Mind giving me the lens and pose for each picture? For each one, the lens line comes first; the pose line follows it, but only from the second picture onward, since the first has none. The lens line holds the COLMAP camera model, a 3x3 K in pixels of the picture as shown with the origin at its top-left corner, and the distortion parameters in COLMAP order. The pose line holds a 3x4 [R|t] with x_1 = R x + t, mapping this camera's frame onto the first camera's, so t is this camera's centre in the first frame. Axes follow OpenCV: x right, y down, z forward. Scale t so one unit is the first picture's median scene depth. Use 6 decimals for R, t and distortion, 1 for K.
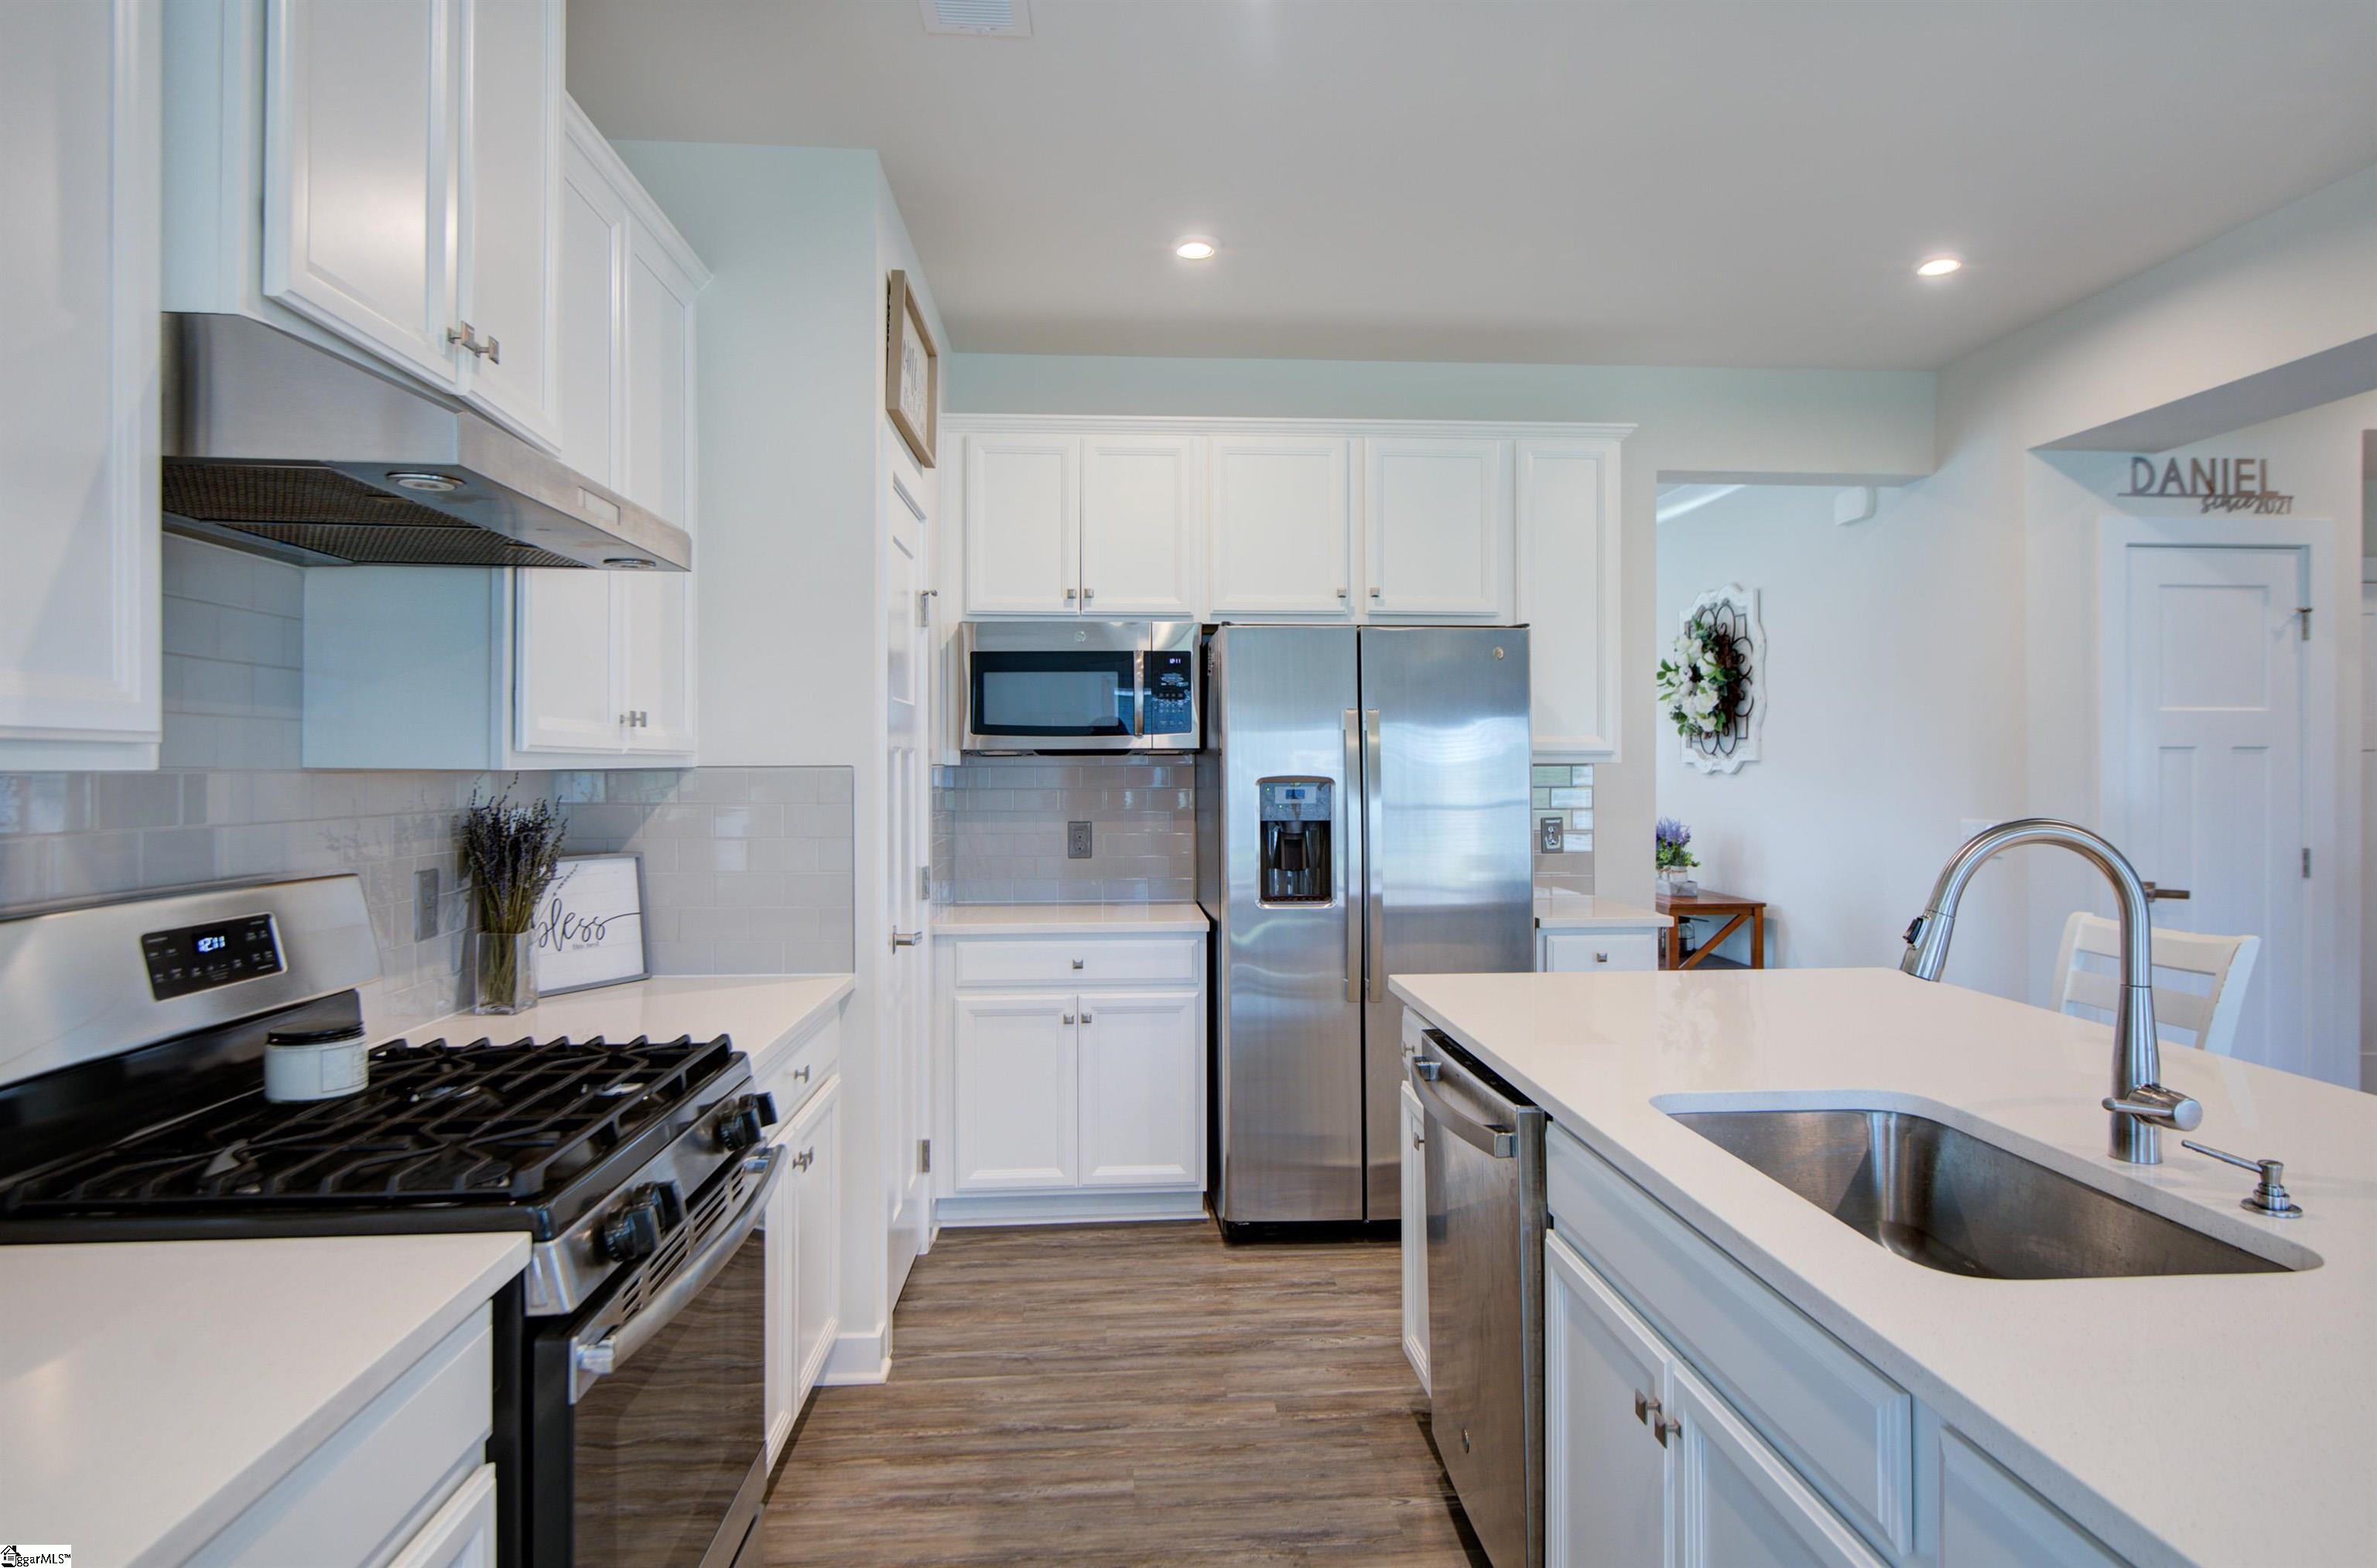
lens RADIAL K [[1344.1, 0, 1188.5], [0, 1344.1, 784.0], [0, 0, 1]] dist [0.001470, 0.000140]
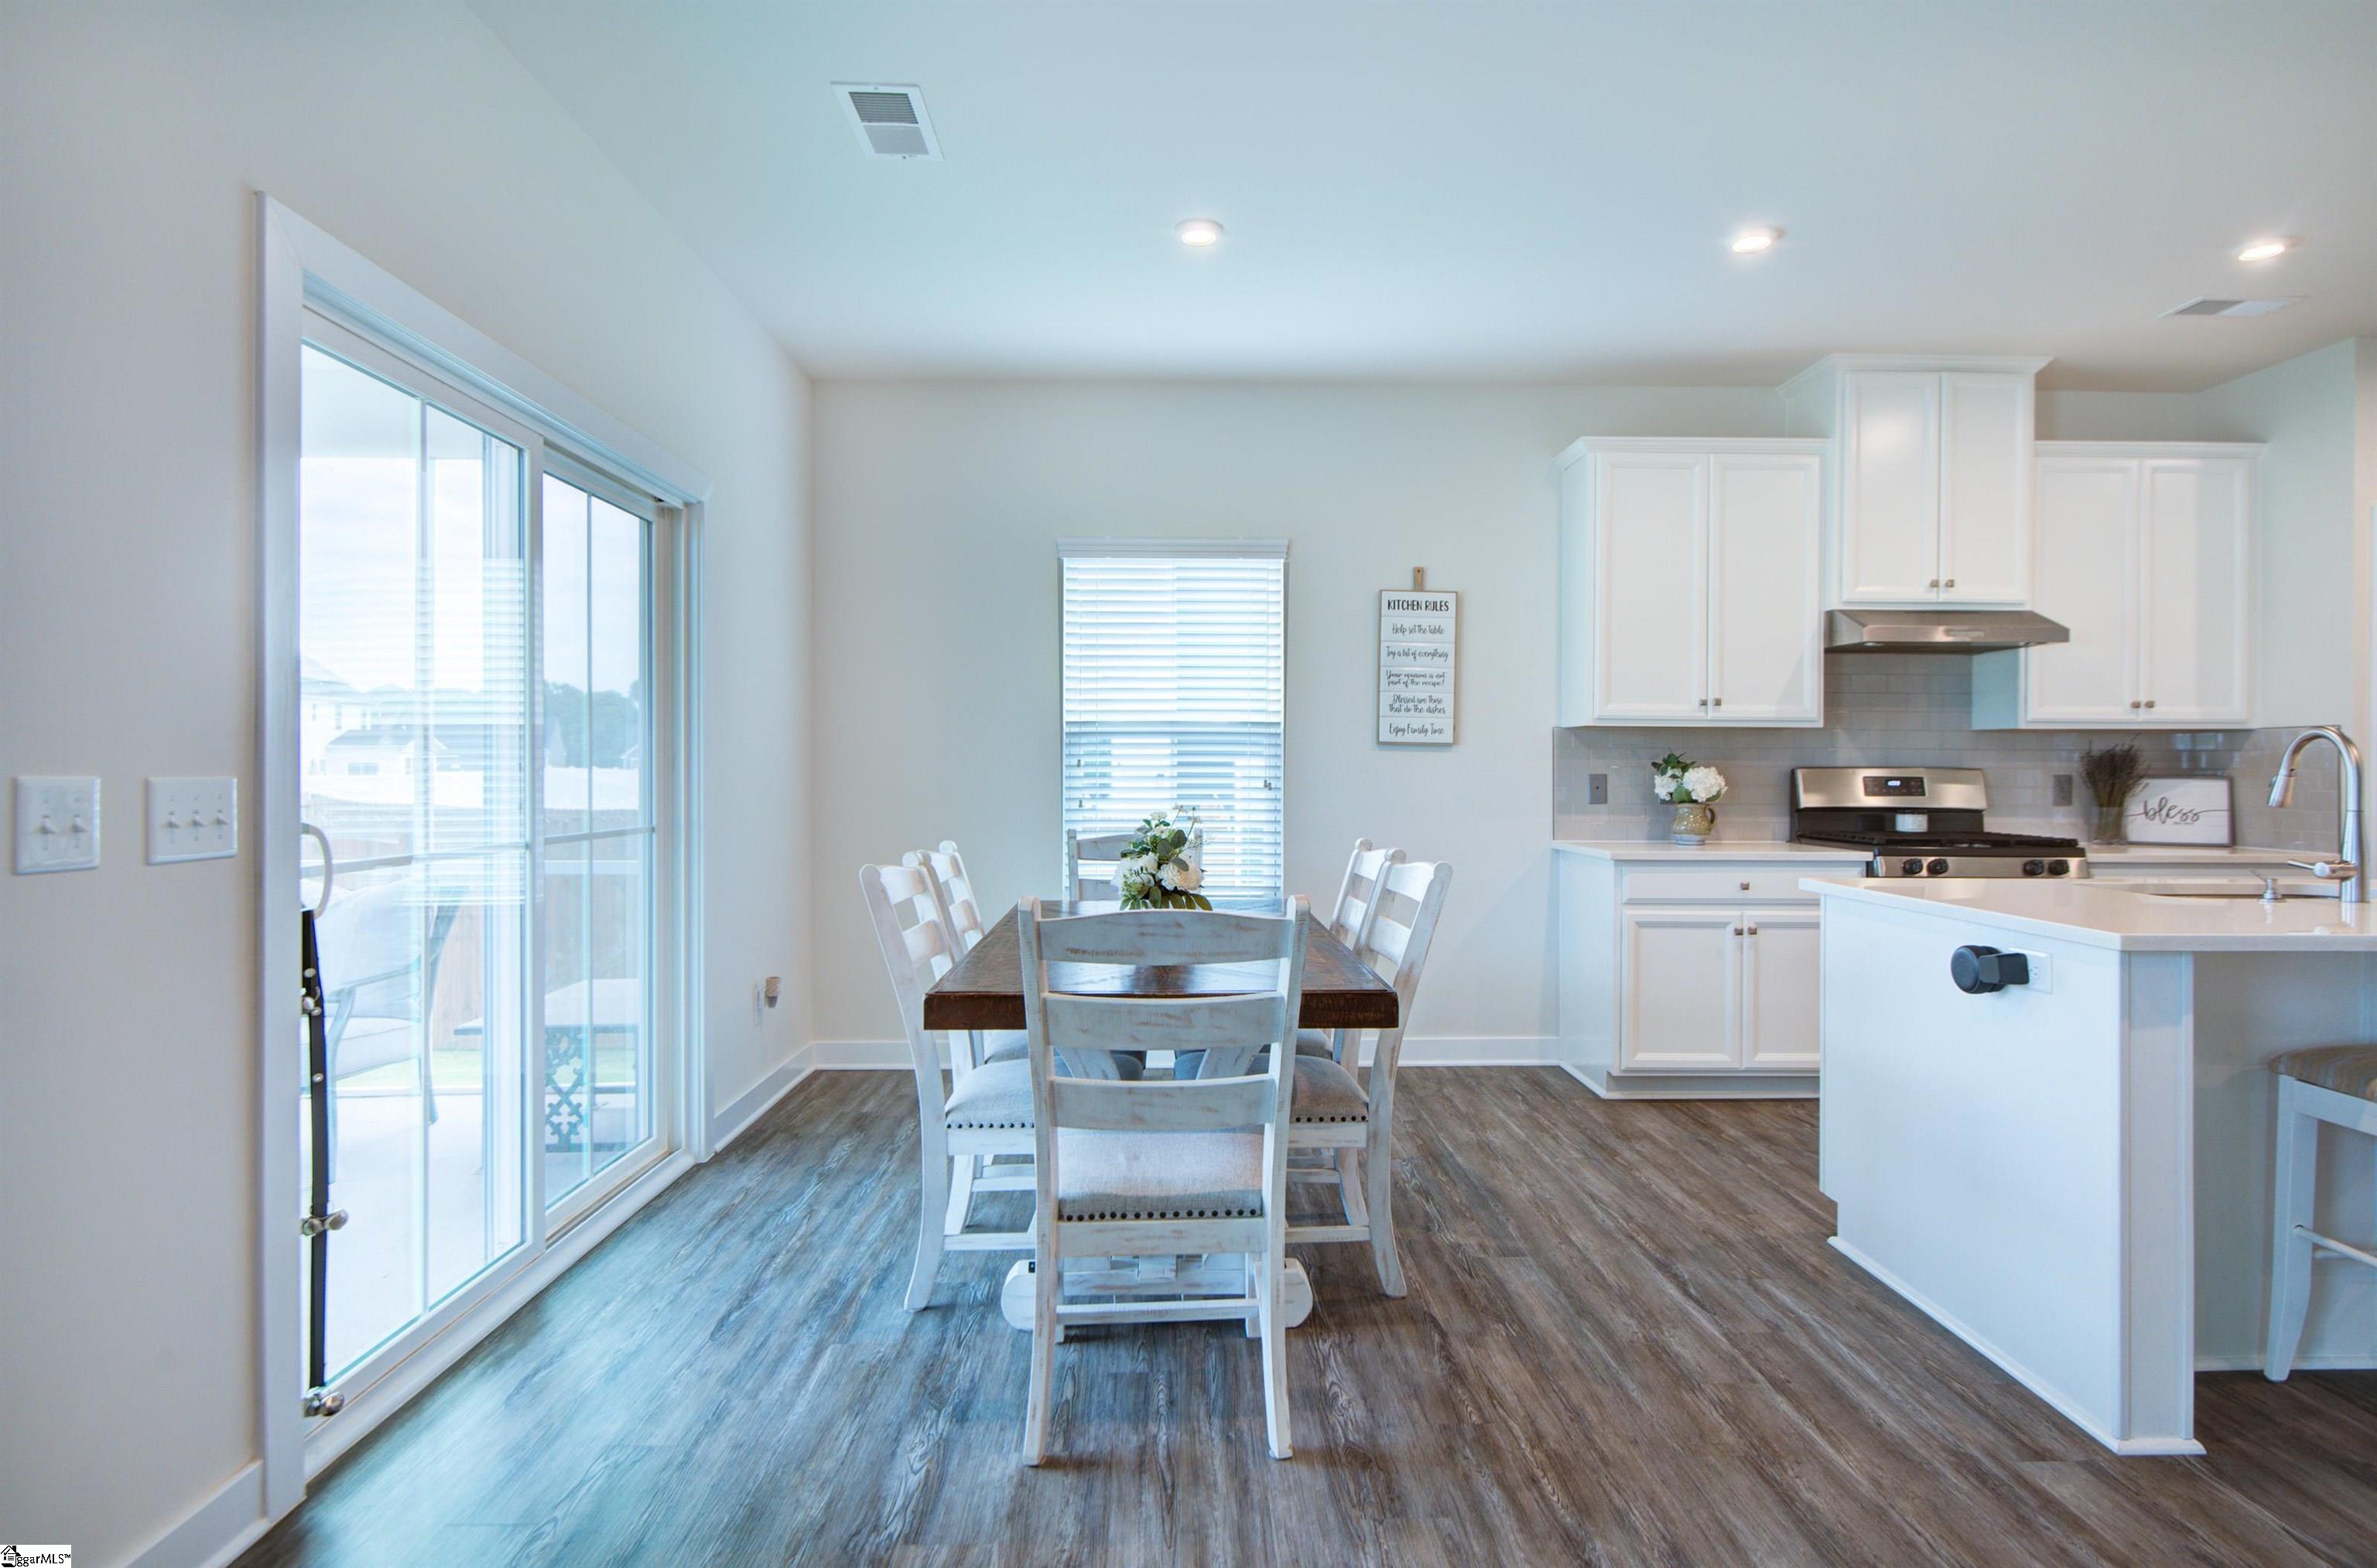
lens RADIAL K [[1256.8, 0, 1192.6], [0, 1256.8, 752.1], [0, 0, 1]] dist [0.079741, -0.000191]
pose [[-0.044480, 0.000472, -0.999010, 1.428236], [-0.016659, 0.999860, 0.001214, 0.040480], [0.998871, 0.016696, -0.044466, -0.318557]]
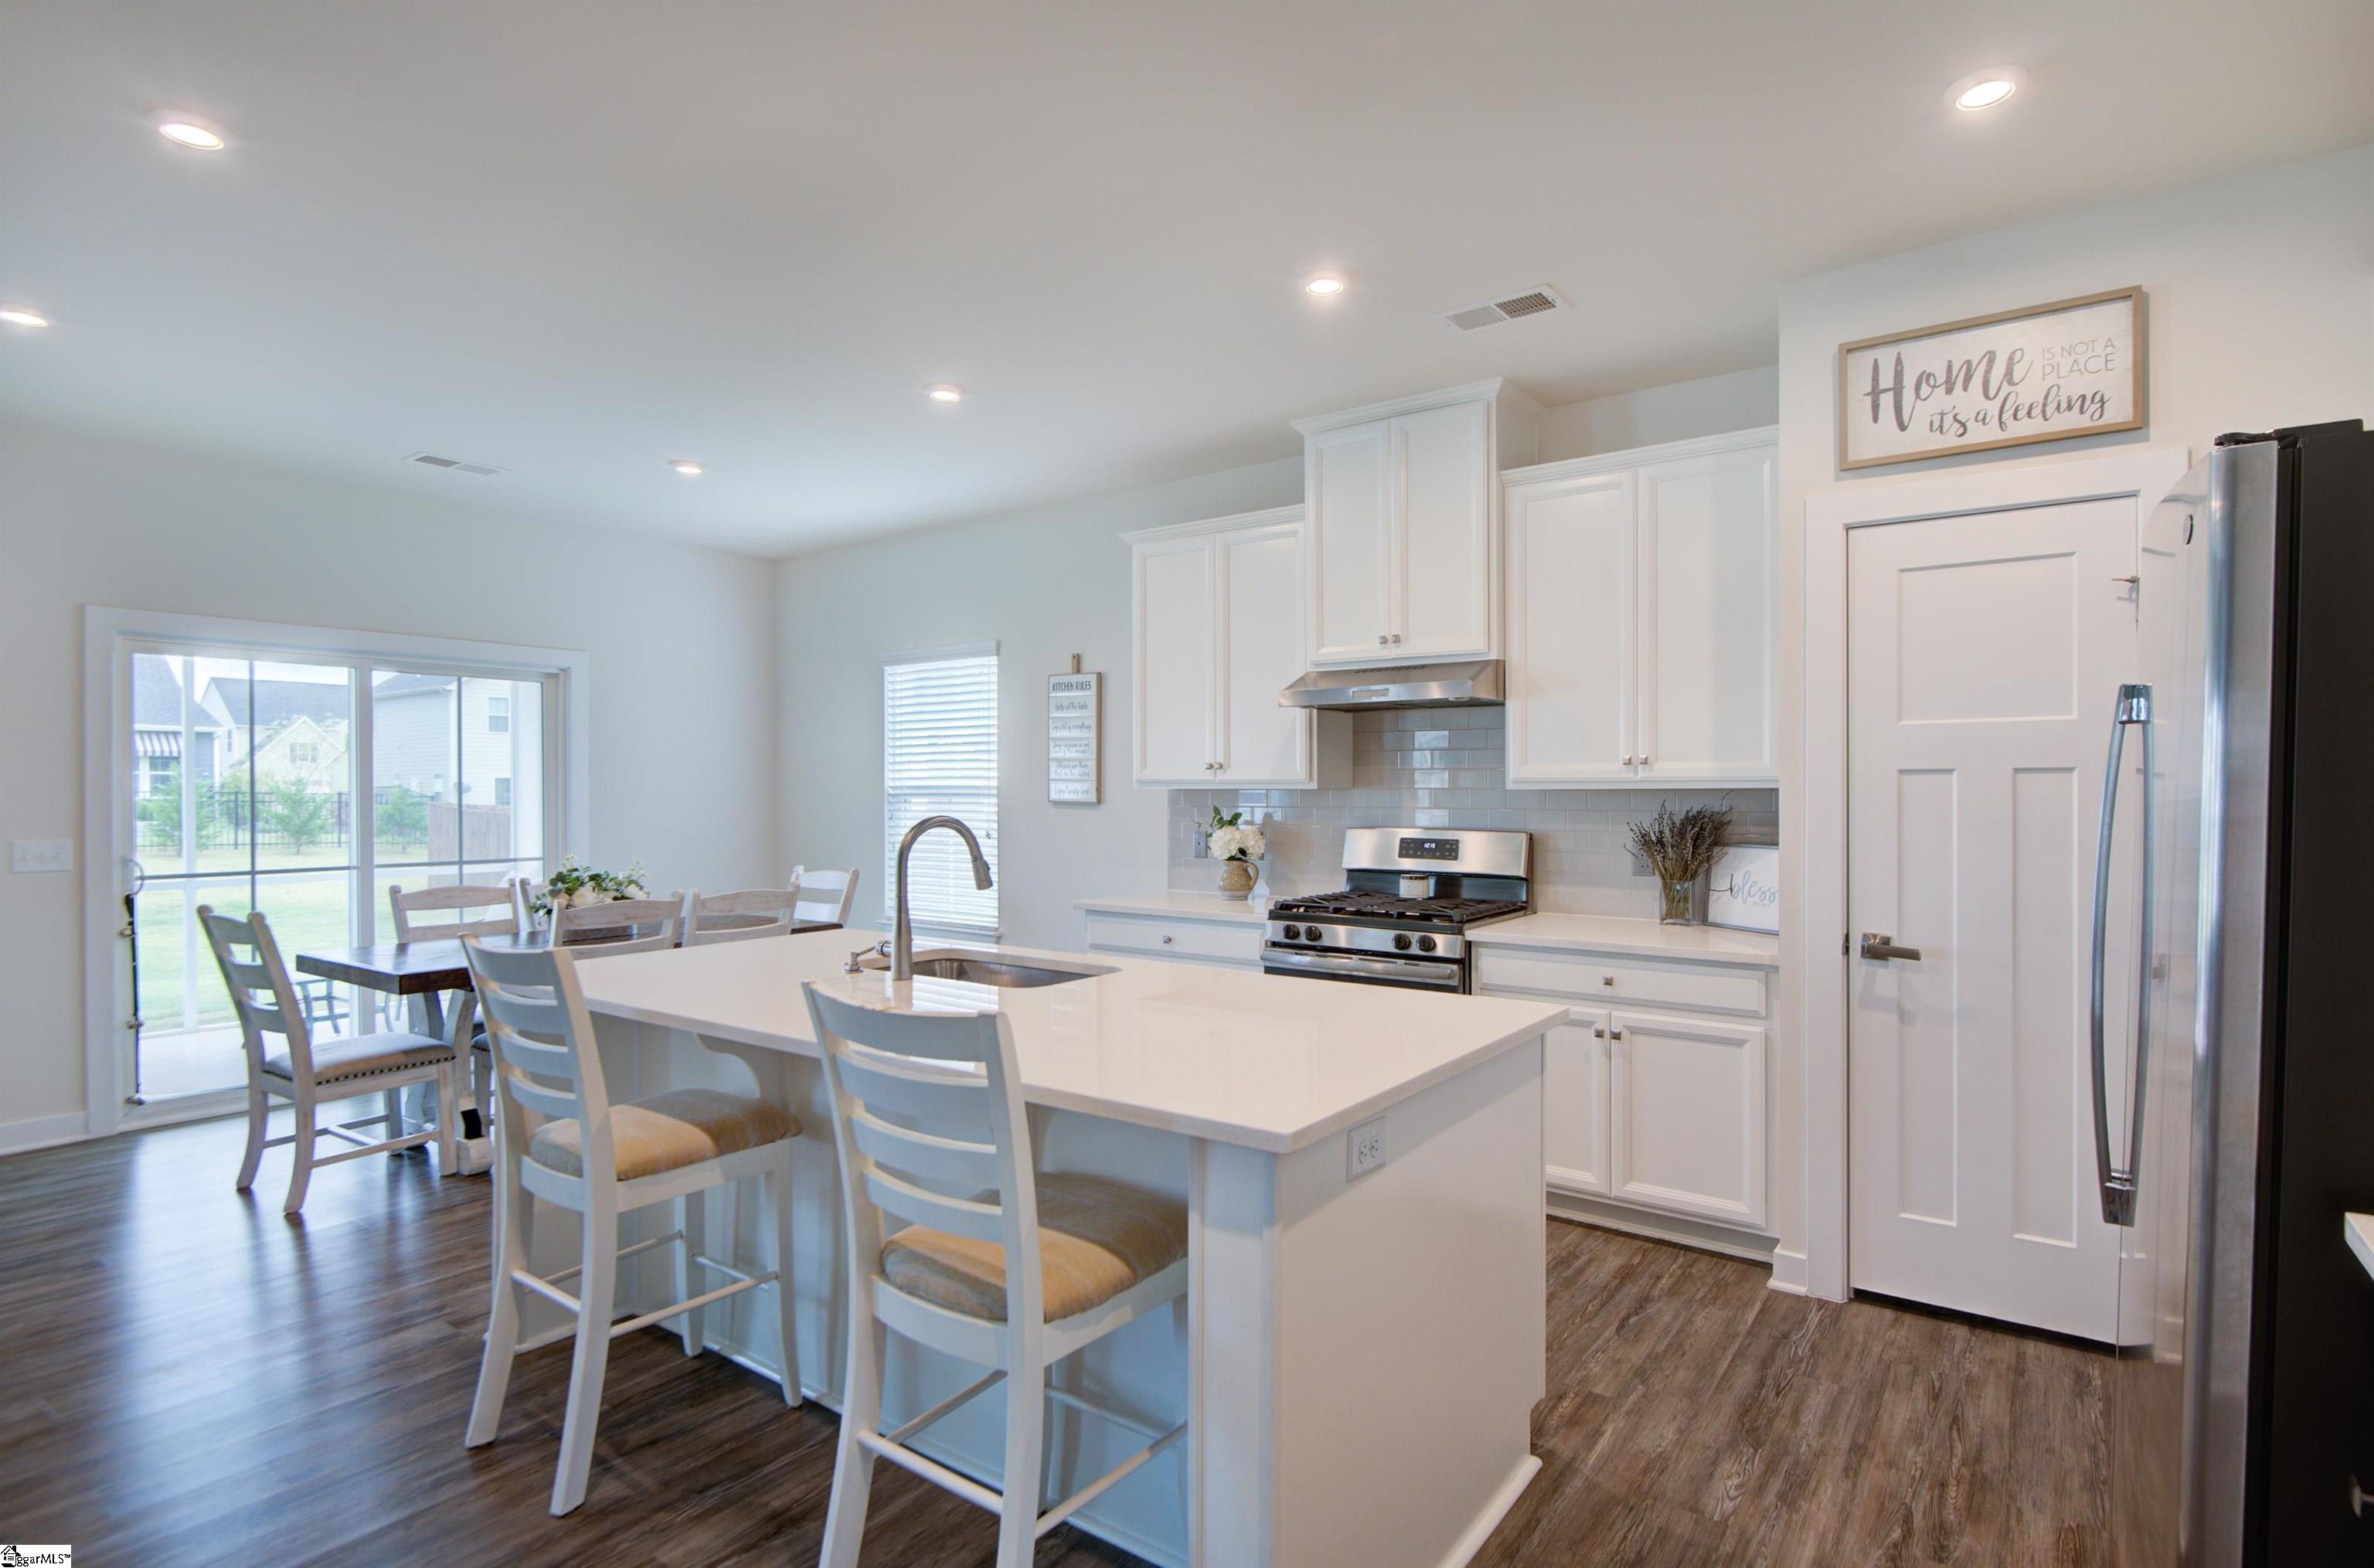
lens RADIAL K [[1194.4, 0, 1187.0], [0, 1194.4, 784.0], [0, 0, 1]] dist [0.000646, 0.000036]
pose [[-0.648845, 0.003660, -0.760912, 0.993043], [-0.001014, 0.999983, 0.005674, -0.022497], [0.760920, 0.004453, -0.648830, 1.361608]]
